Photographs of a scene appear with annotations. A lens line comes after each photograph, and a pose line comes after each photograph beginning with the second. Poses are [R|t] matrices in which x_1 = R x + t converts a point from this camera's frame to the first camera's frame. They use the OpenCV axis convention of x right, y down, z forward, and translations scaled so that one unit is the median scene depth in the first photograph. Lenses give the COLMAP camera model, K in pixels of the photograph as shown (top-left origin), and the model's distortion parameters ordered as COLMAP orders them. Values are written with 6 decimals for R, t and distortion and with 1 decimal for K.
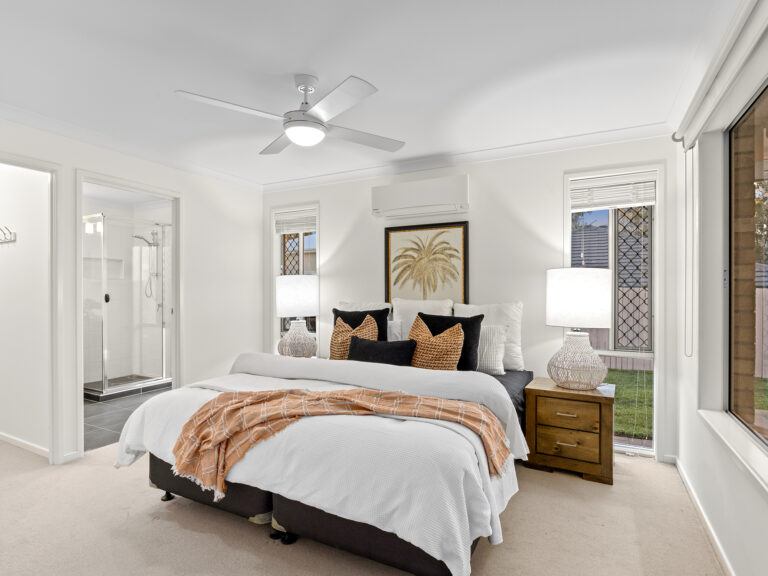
lens RADIAL K [[421.6, 0, 384.0], [0, 421.6, 288.0], [0, 0, 1]] dist [-0.003400, -0.000637]
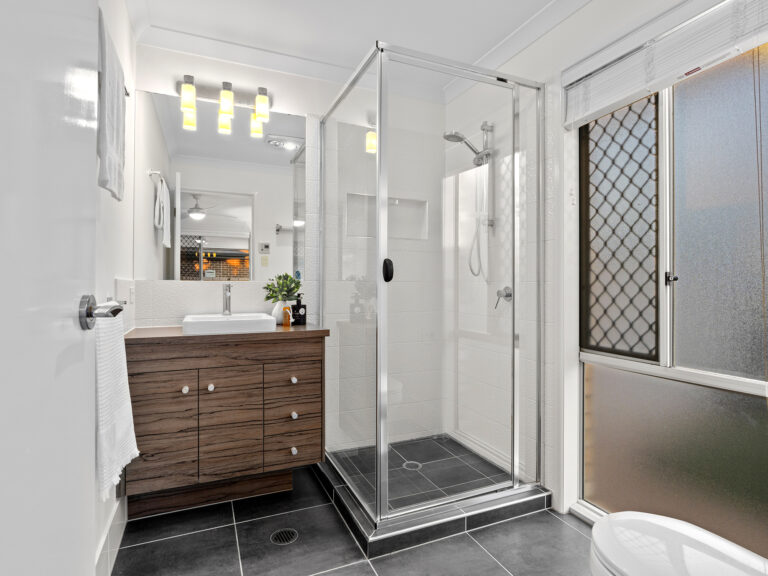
lens RADIAL K [[421.6, 0, 384.0], [0, 421.6, 288.0], [0, 0, 1]] dist [-0.003400, -0.000637]
pose [[0.784994, 0.009596, -0.619429, -0.350666], [-0.004990, 0.999946, 0.009168, 0.030975], [0.619483, -0.004106, 0.784999, 0.578855]]
